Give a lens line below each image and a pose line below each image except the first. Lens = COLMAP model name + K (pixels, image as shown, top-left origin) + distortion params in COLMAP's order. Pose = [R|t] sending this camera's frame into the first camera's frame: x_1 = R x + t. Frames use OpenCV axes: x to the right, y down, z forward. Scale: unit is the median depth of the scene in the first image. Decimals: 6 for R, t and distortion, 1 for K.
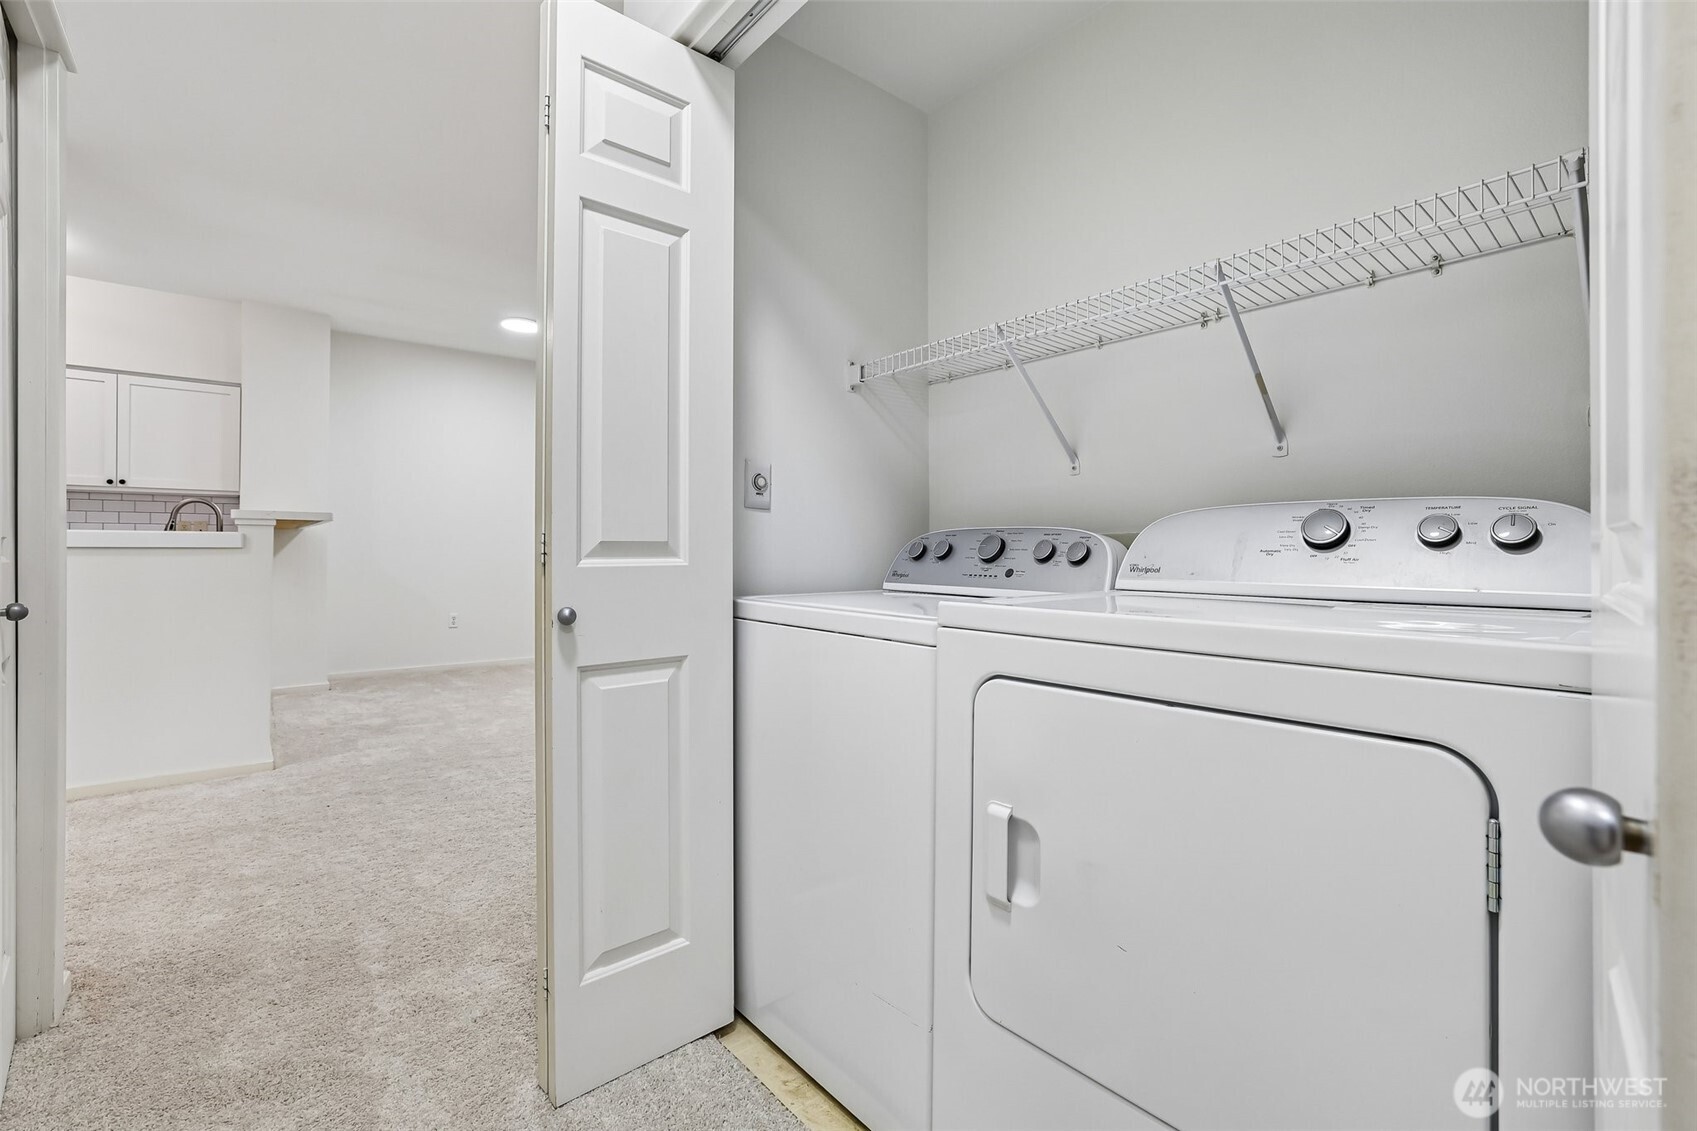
lens RADIAL K [[741.6, 0, 843.6], [0, 741.6, 548.2], [0, 0, 1]] dist [-0.040629, 0.015654]
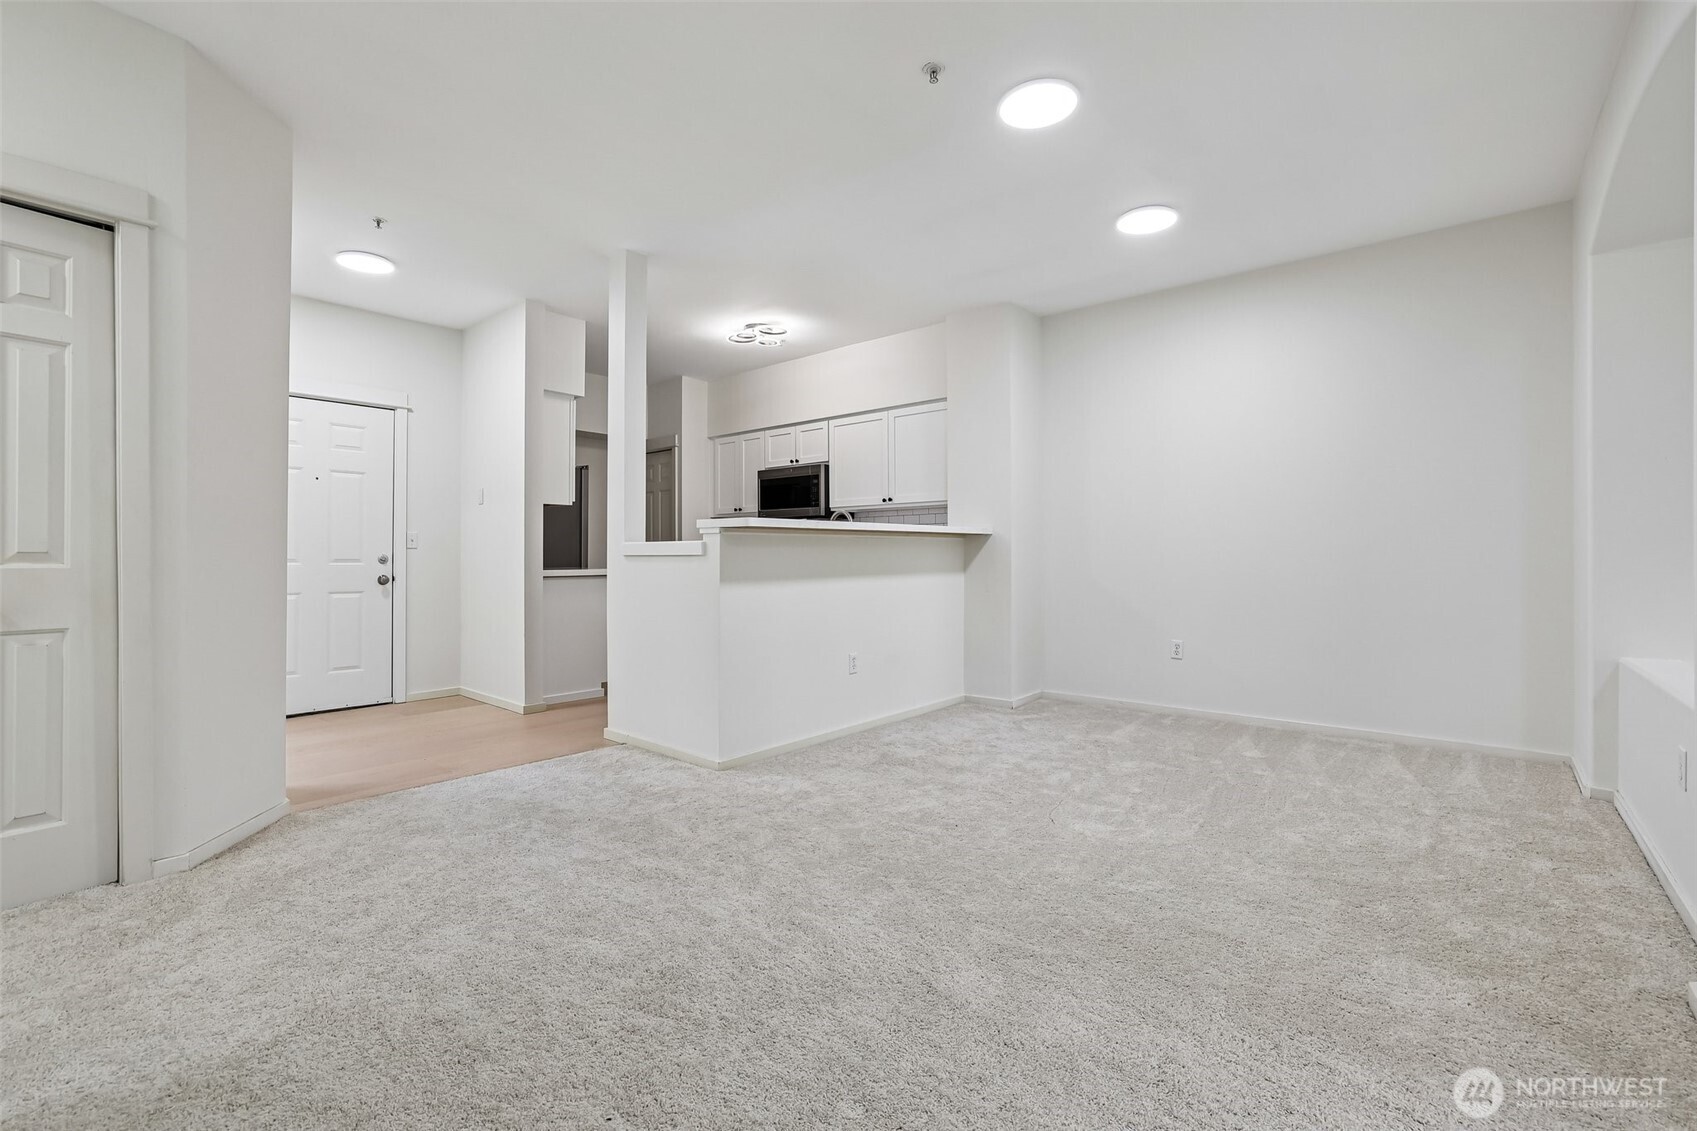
lens RADIAL K [[741.6, 0, 855.4], [0, 741.6, 556.5], [0, 0, 1]] dist [-0.040629, 0.015654]
pose [[0.179961, -0.002462, -0.983671, 0.196869], [0.008213, 0.999966, -0.001001, 0.002882], [0.983639, -0.007898, 0.179975, 0.724431]]
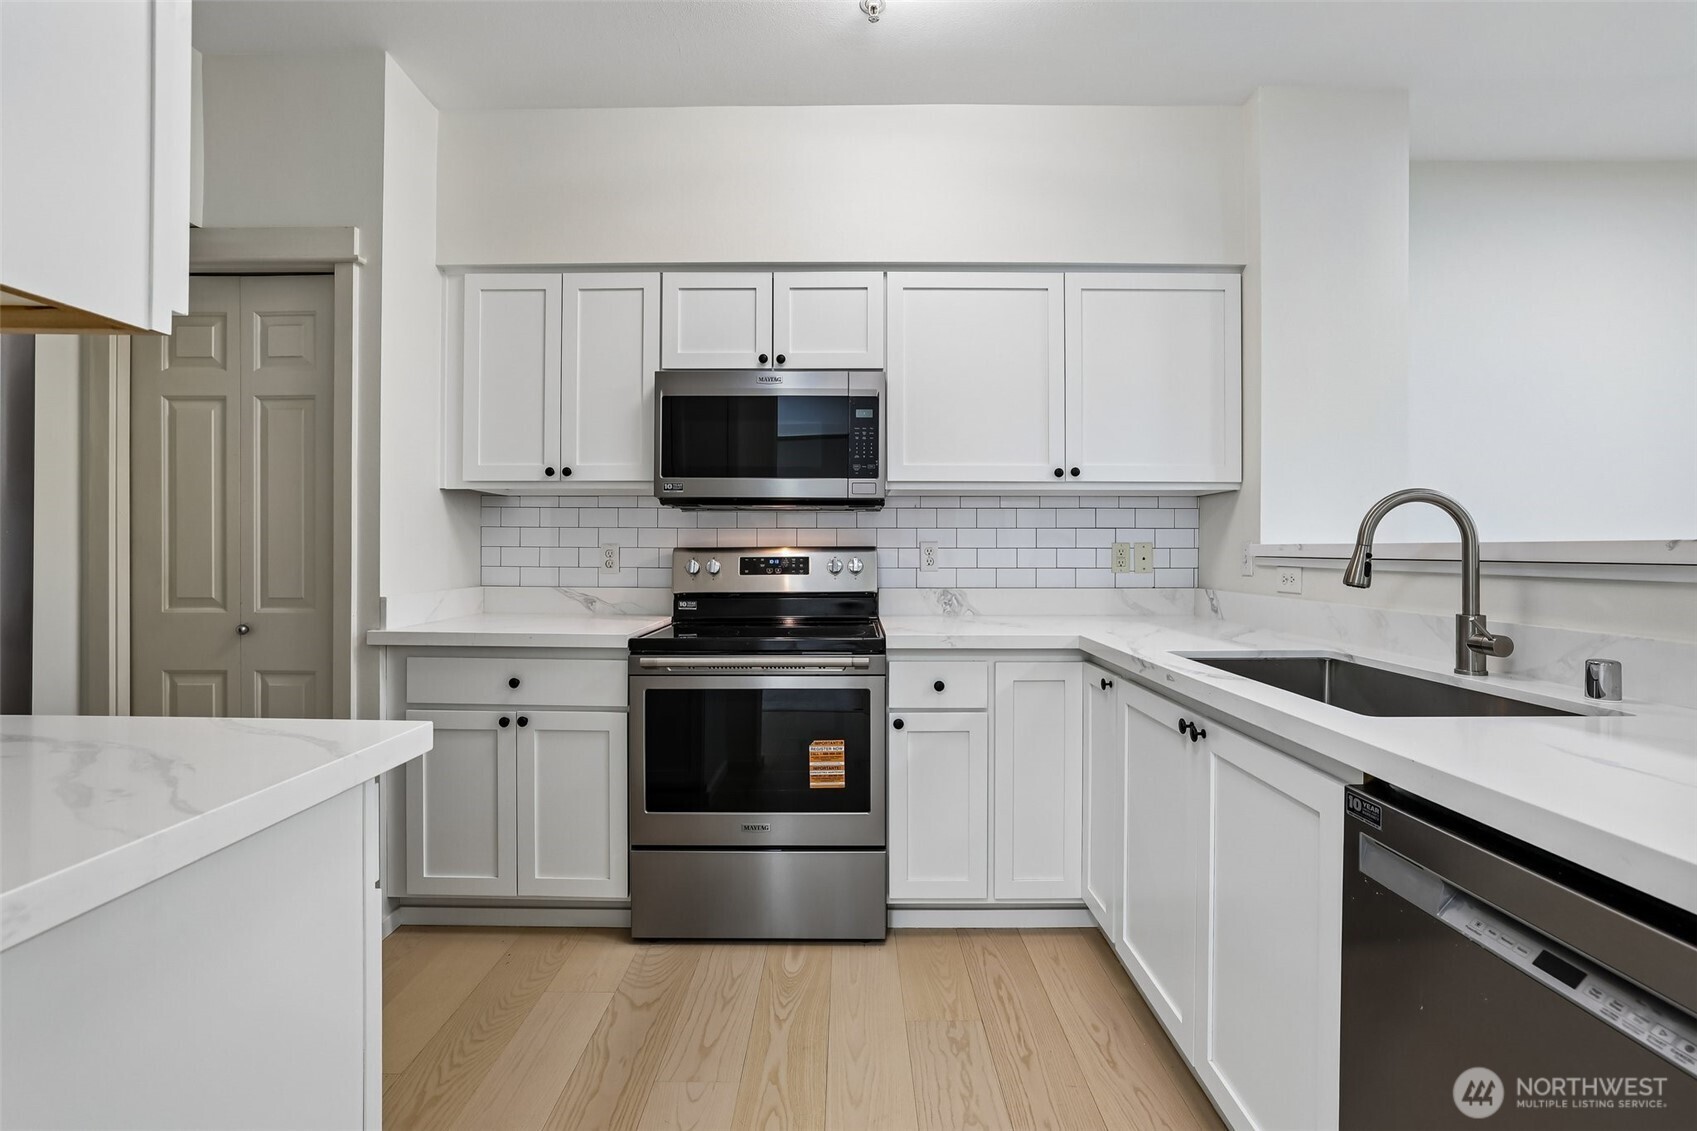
lens RADIAL K [[741.6, 0, 853.0], [0, 741.6, 556.6], [0, 0, 1]] dist [-0.040629, 0.015654]
pose [[0.766458, 0.001475, -0.642293, -0.777810], [0.003109, 0.999977, 0.006006, -0.034105], [0.642287, -0.006600, 0.766436, 0.483198]]
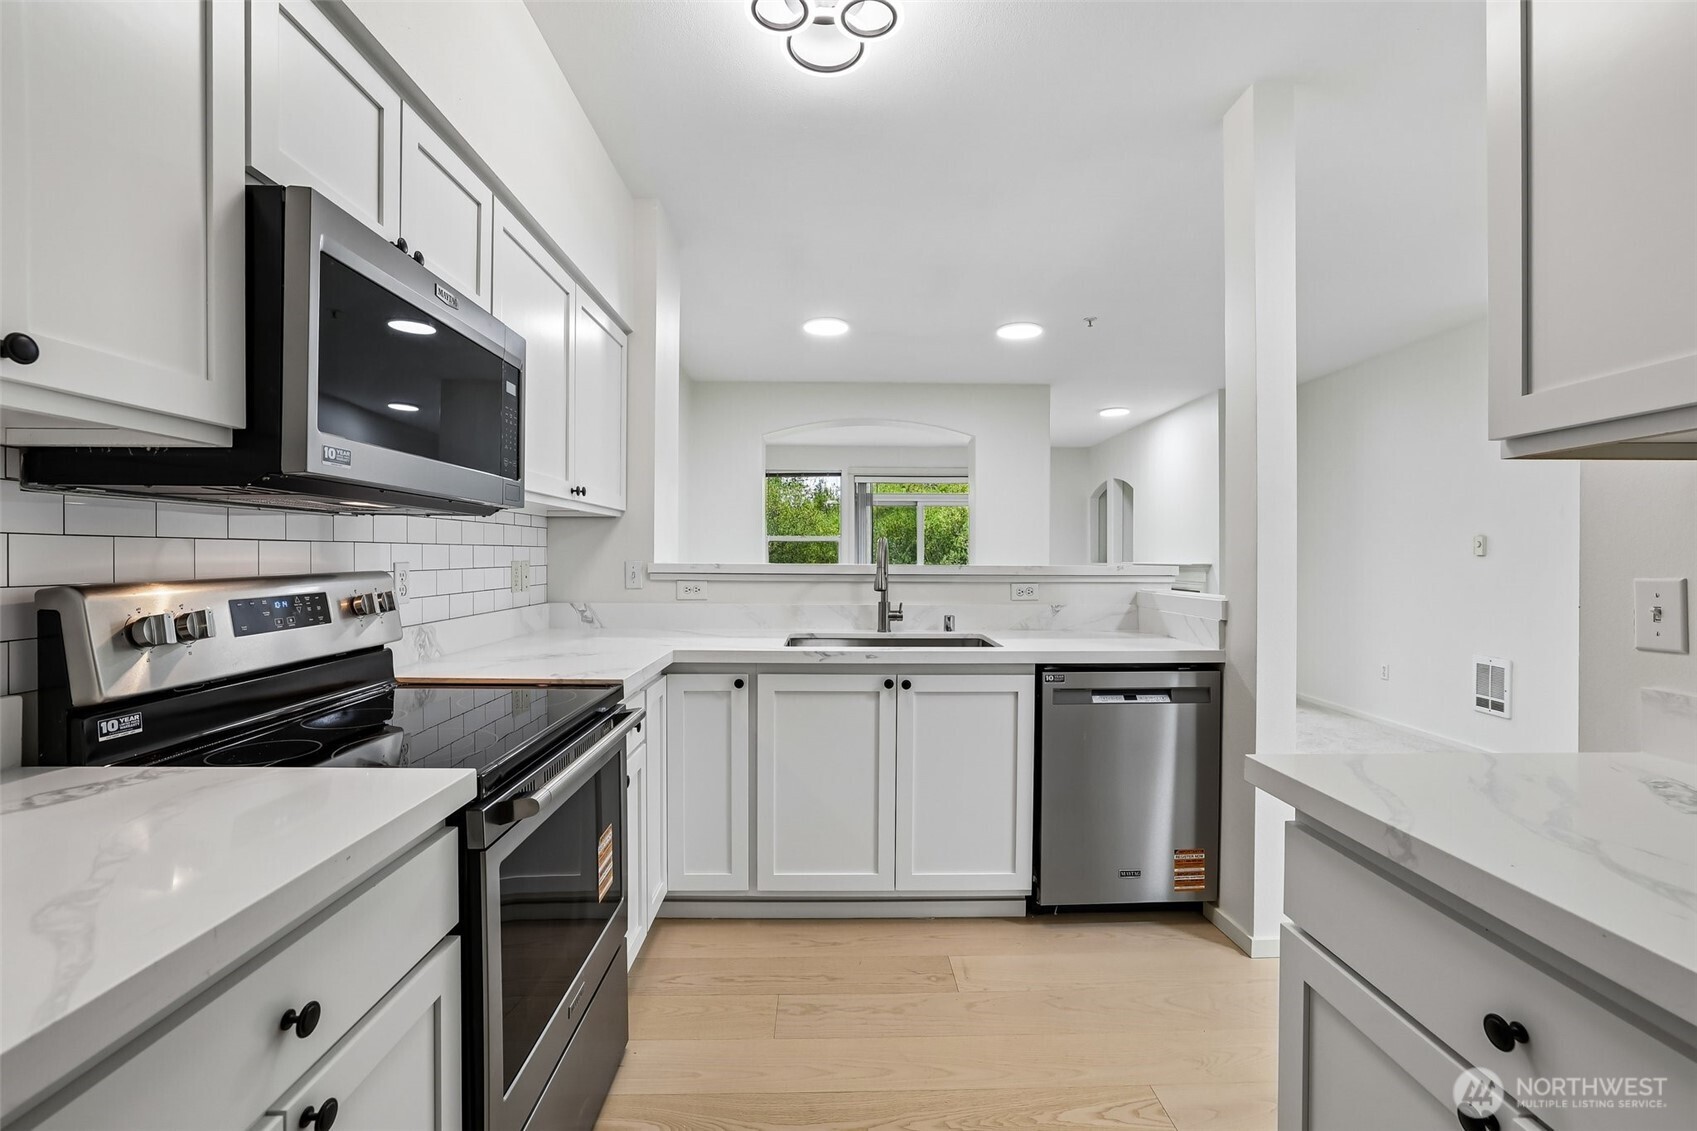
lens RADIAL K [[741.6, 0, 837.2], [0, 741.6, 568.0], [0, 0, 1]] dist [-0.040629, 0.015654]
pose [[0.629798, -0.015097, 0.776613, -1.300562], [-0.002711, 0.999762, 0.021634, -0.049273], [-0.776755, -0.015730, 0.629607, 0.526279]]
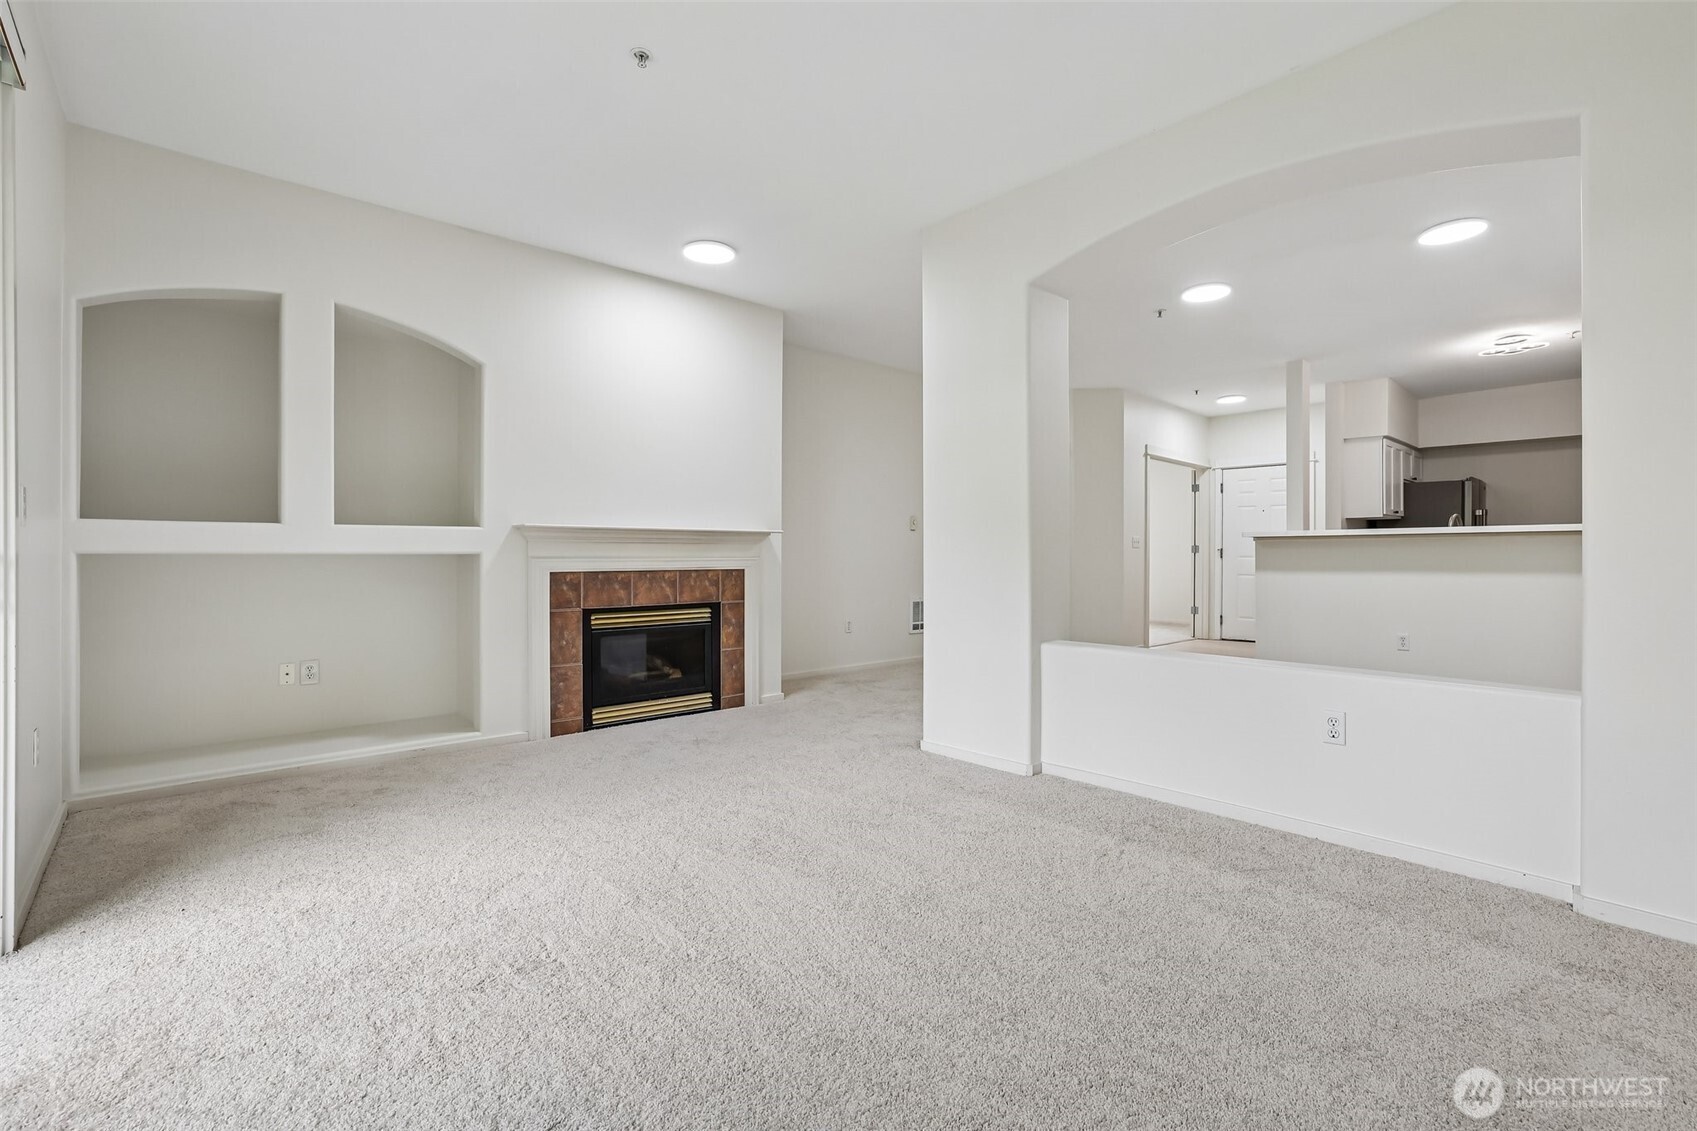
lens RADIAL K [[741.6, 0, 841.0], [0, 741.6, 549.5], [0, 0, 1]] dist [-0.040629, 0.015654]
pose [[-0.998837, -0.003733, -0.048079, 0.206682], [-0.002939, 0.999858, -0.016579, 0.016113], [0.048134, -0.016419, -0.998706, 1.957921]]
